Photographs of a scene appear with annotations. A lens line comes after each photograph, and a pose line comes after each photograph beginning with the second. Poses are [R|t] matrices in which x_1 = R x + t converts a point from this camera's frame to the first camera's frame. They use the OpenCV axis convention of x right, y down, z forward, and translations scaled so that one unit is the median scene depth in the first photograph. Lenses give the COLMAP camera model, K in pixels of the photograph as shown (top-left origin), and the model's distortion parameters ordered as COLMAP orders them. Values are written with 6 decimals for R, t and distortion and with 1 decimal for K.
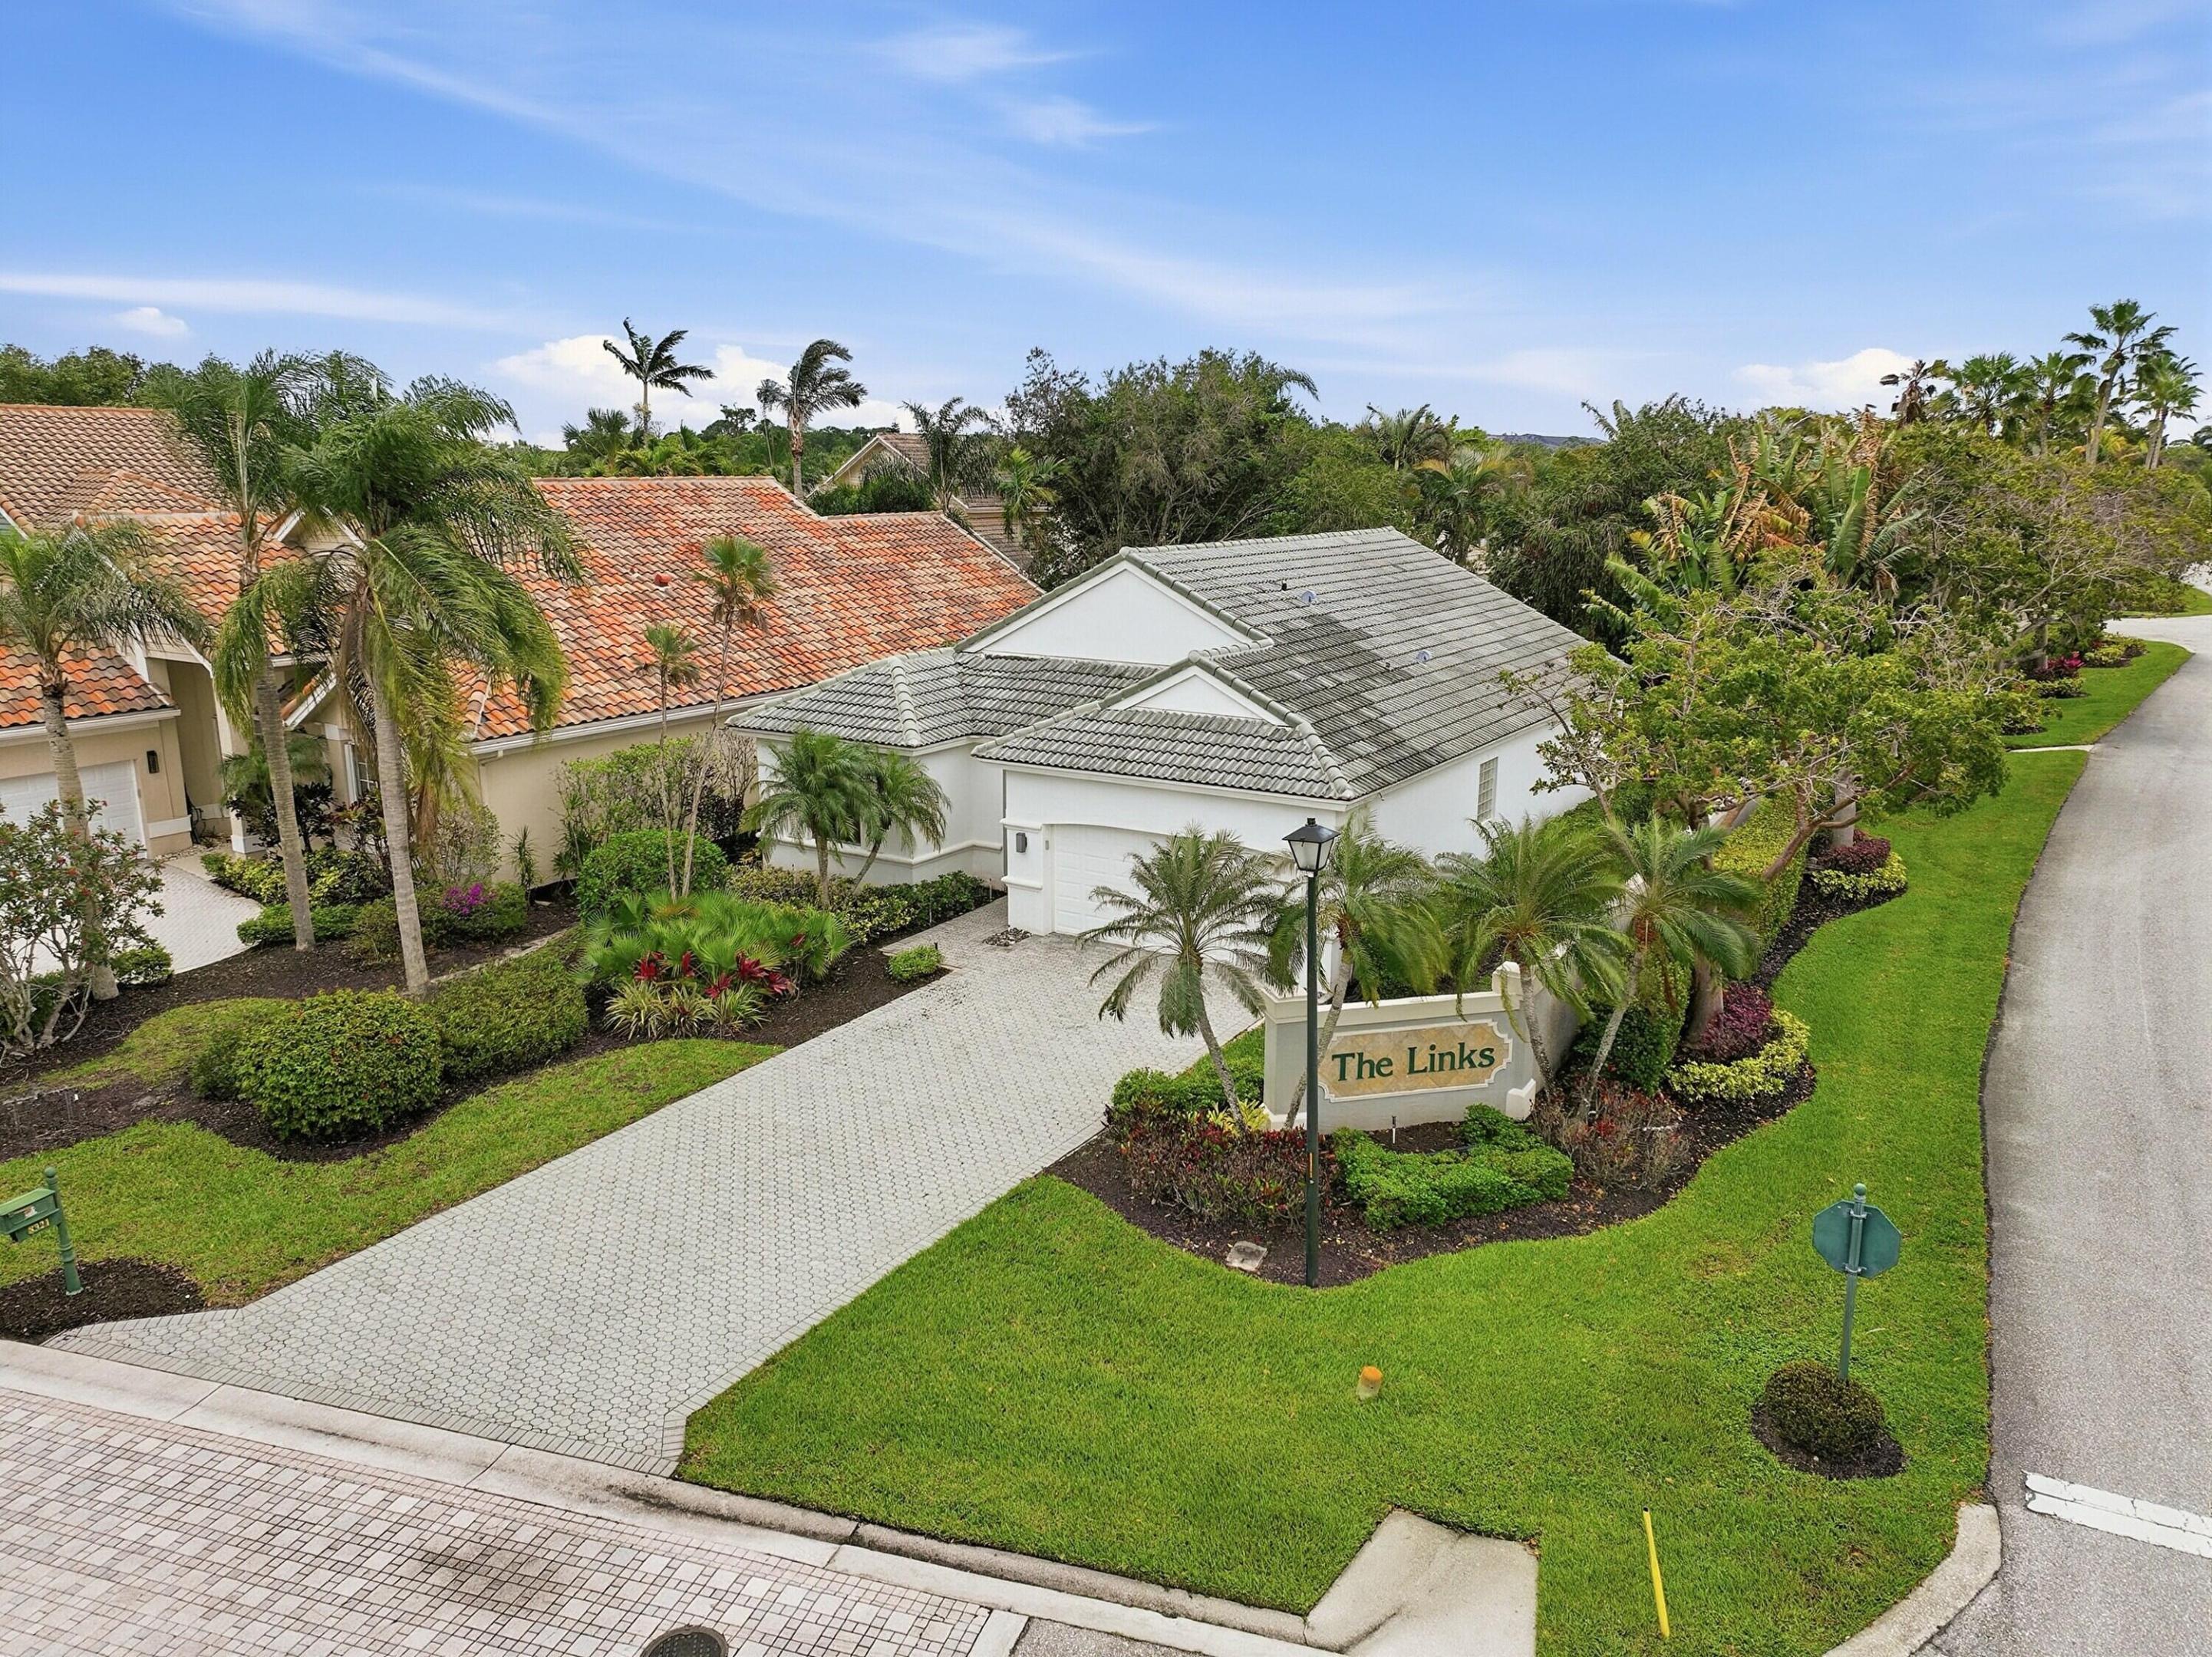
lens RADIAL K [[1556.7, 0, 1106.0], [0, 1556.7, 828.5], [0, 0, 1]] dist [-0.004069, 0.026913]
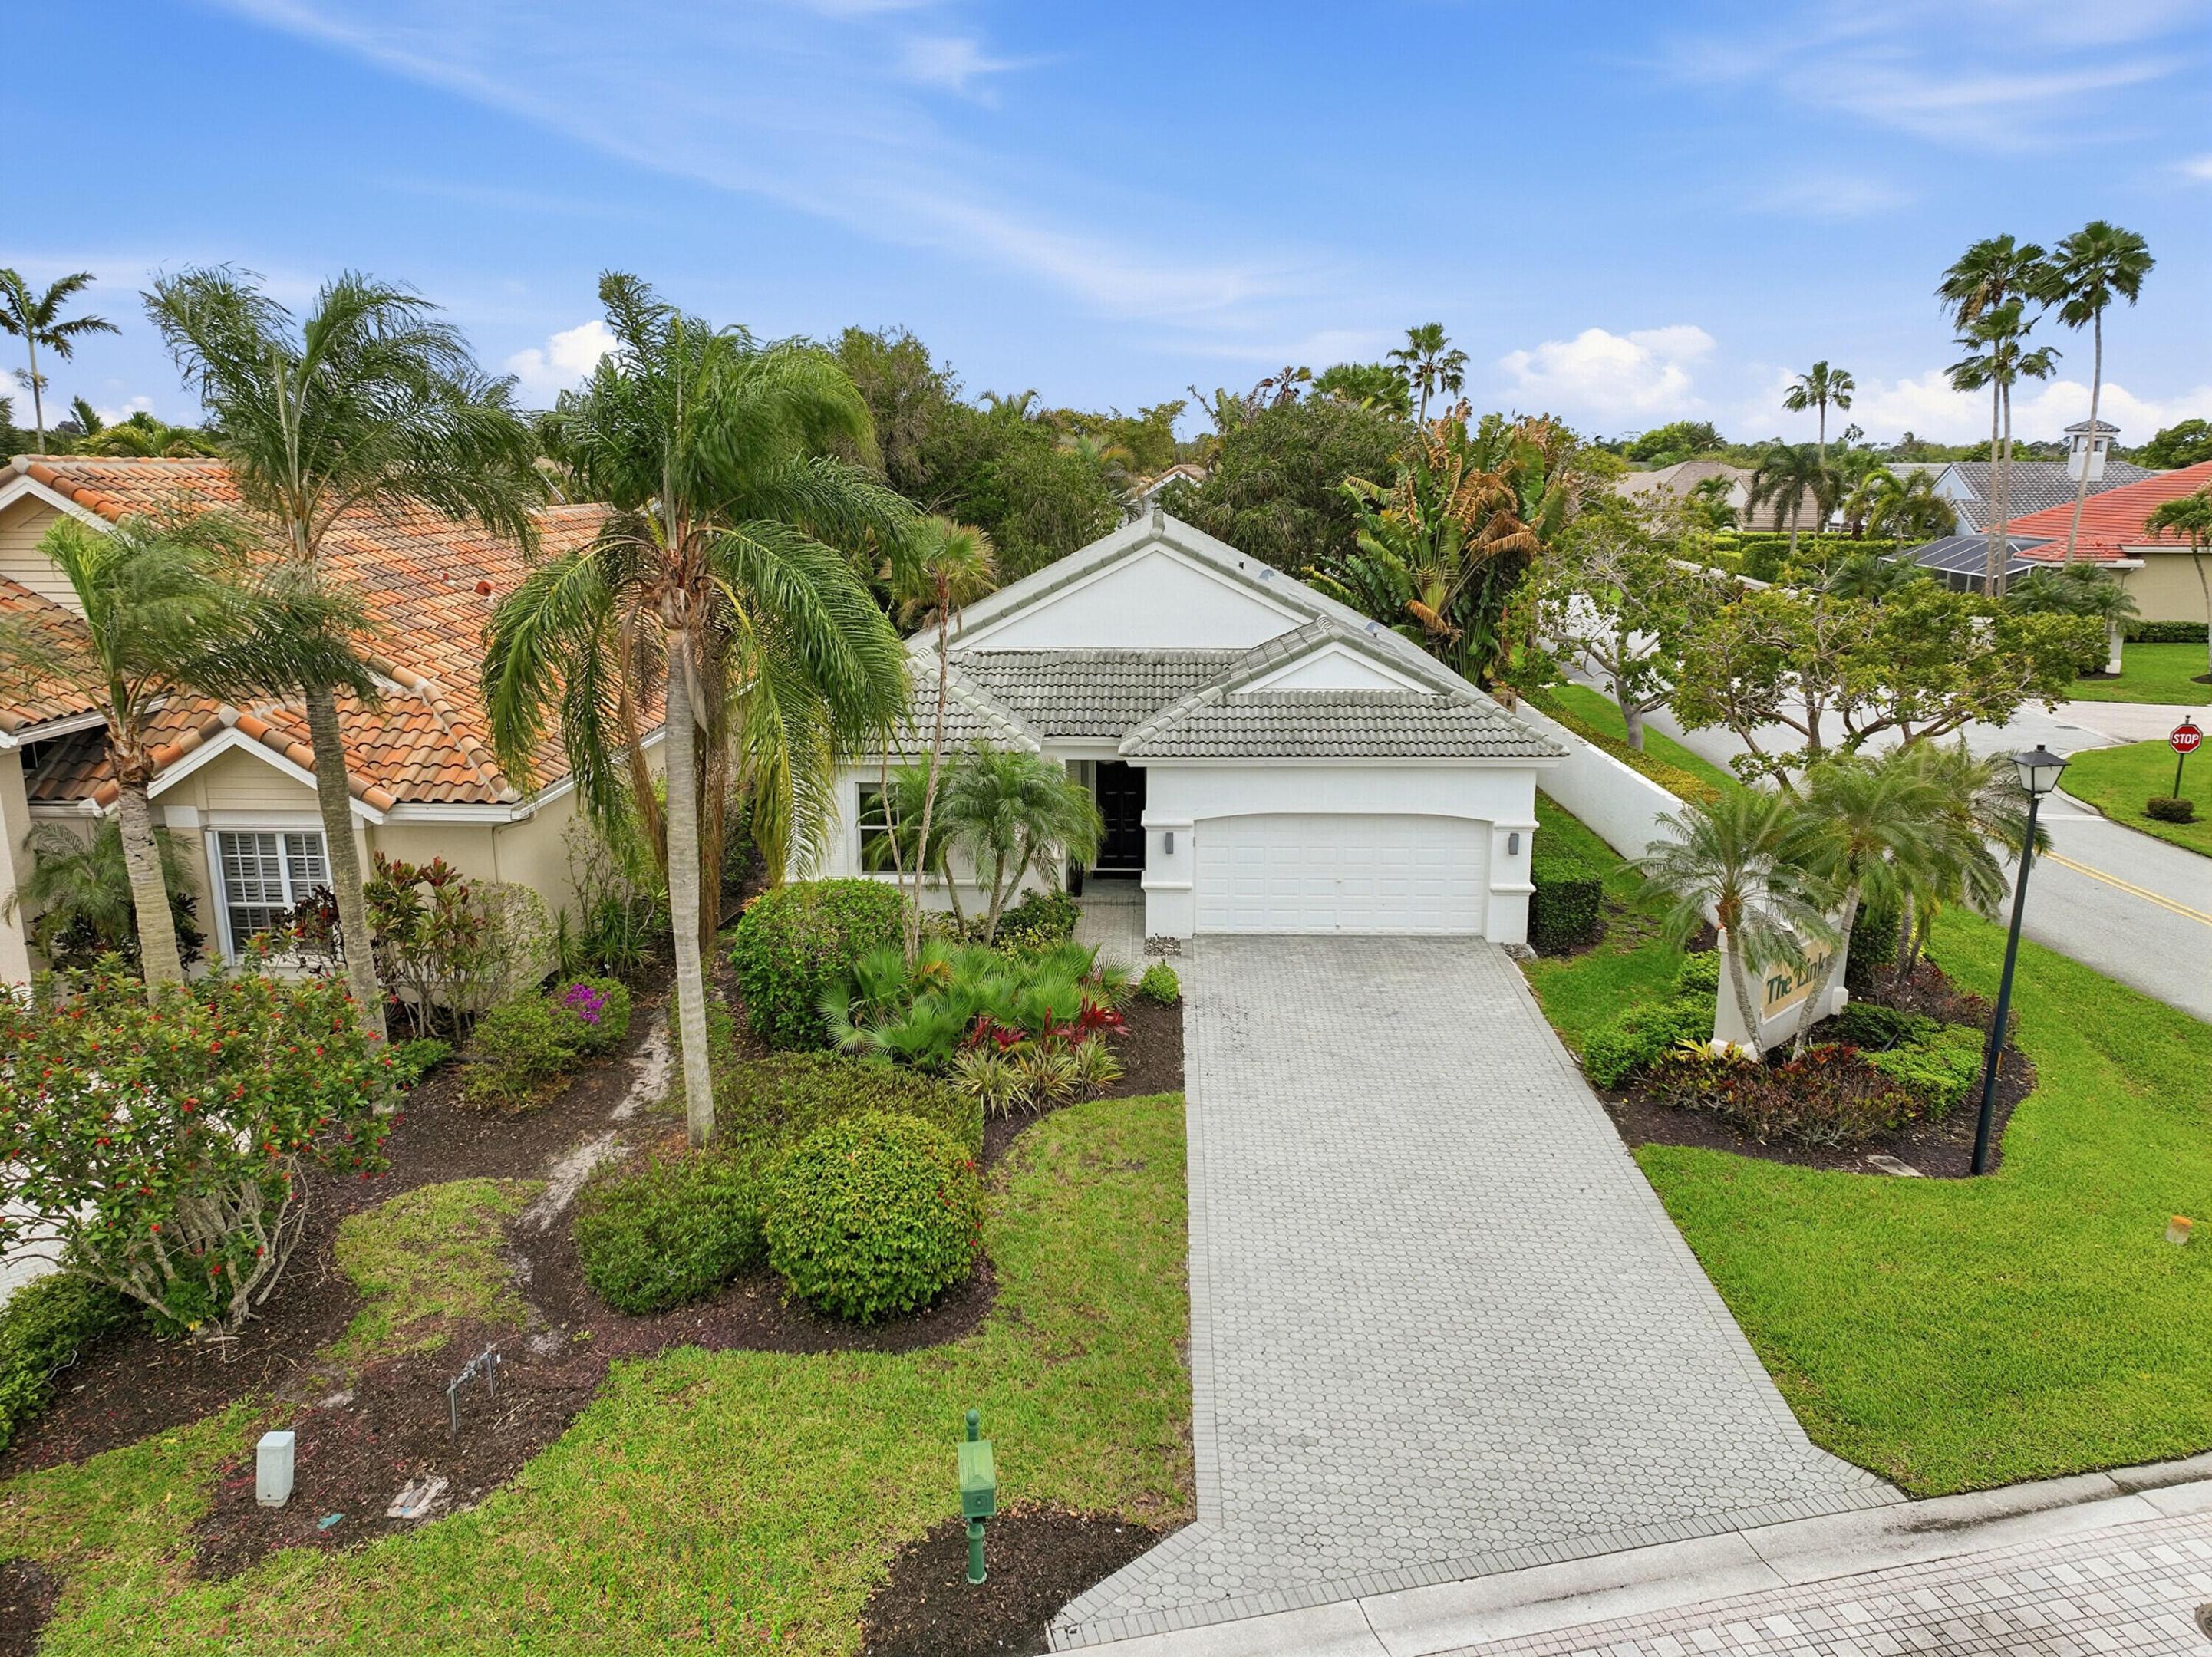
lens RADIAL K [[1550.9, 0, 1106.0], [0, 1550.9, 828.5], [0, 0, 1]] dist [0.005117, 0.005239]
pose [[0.858964, -0.118153, 0.498217, -0.649723], [0.117813, 0.992512, 0.032257, -0.040245], [-0.498298, 0.030989, 0.866452, 0.247383]]
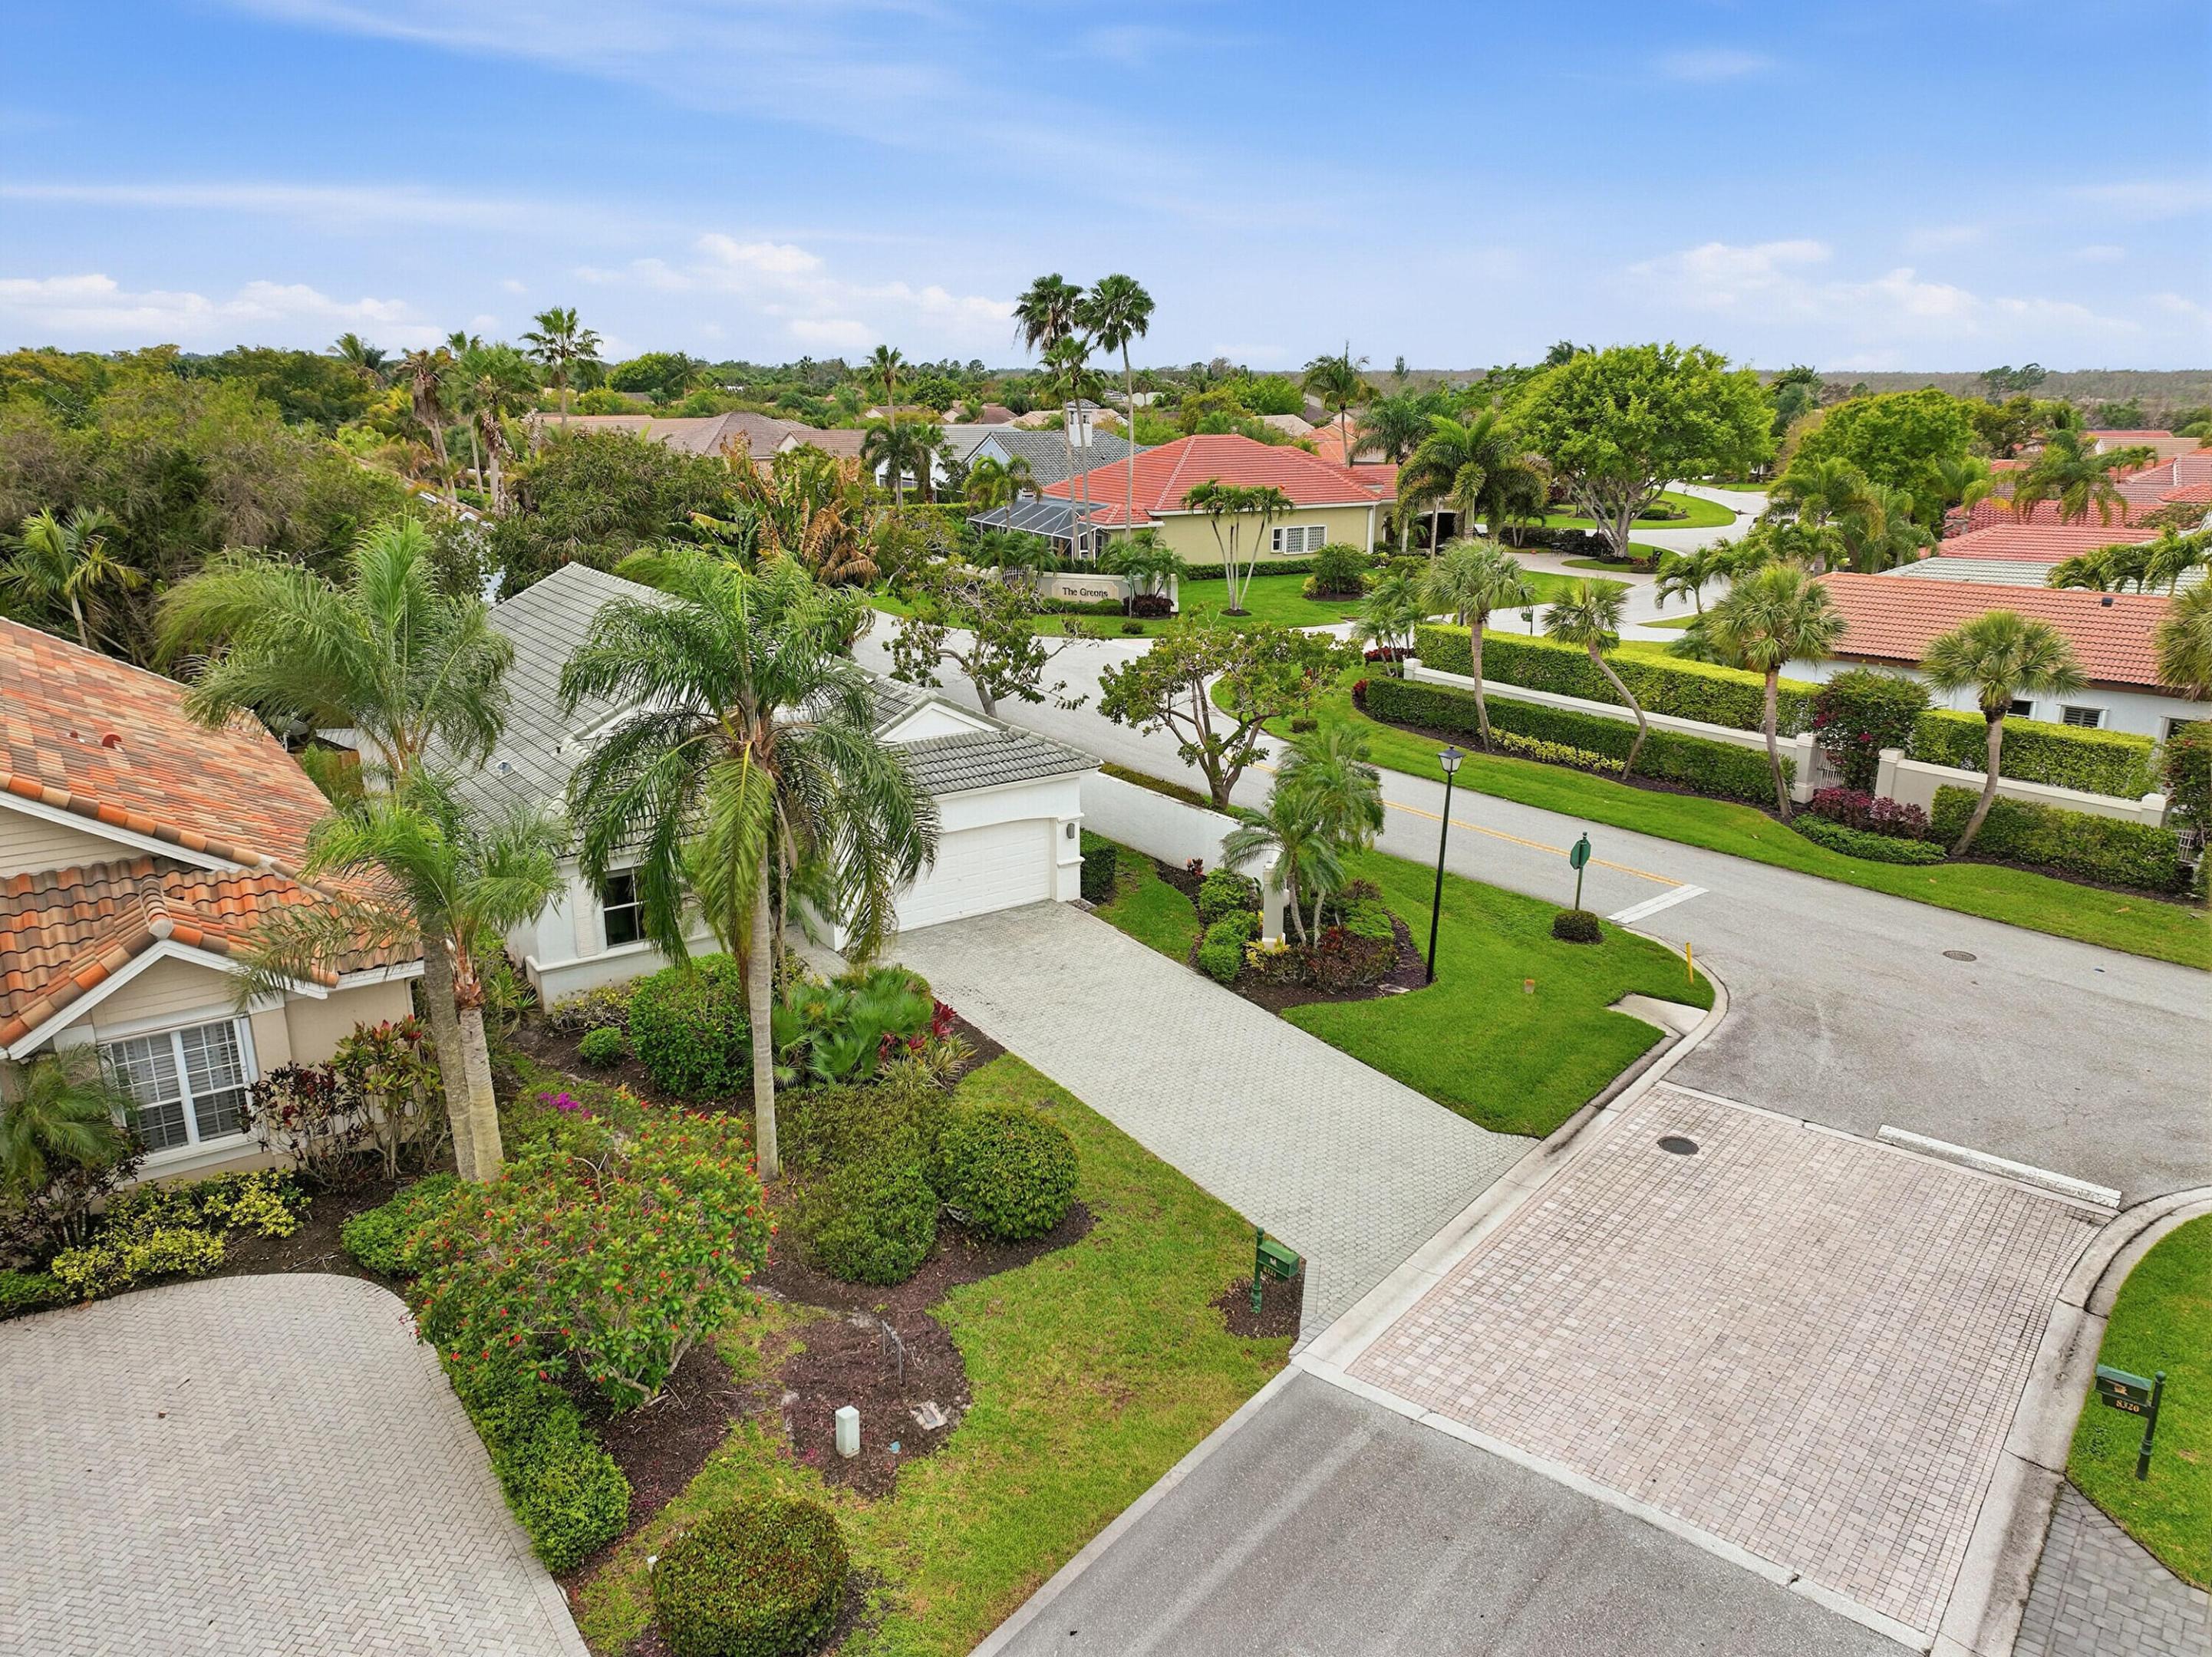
lens RADIAL K [[1556.7, 0, 1106.0], [0, 1556.7, 828.5], [0, 0, 1]] dist [-0.004069, 0.026913]
pose [[0.371793, -0.258872, 0.891490, -1.223640], [0.206402, 0.959345, 0.192496, -0.252728], [-0.905079, 0.112437, 0.410110, 0.385678]]
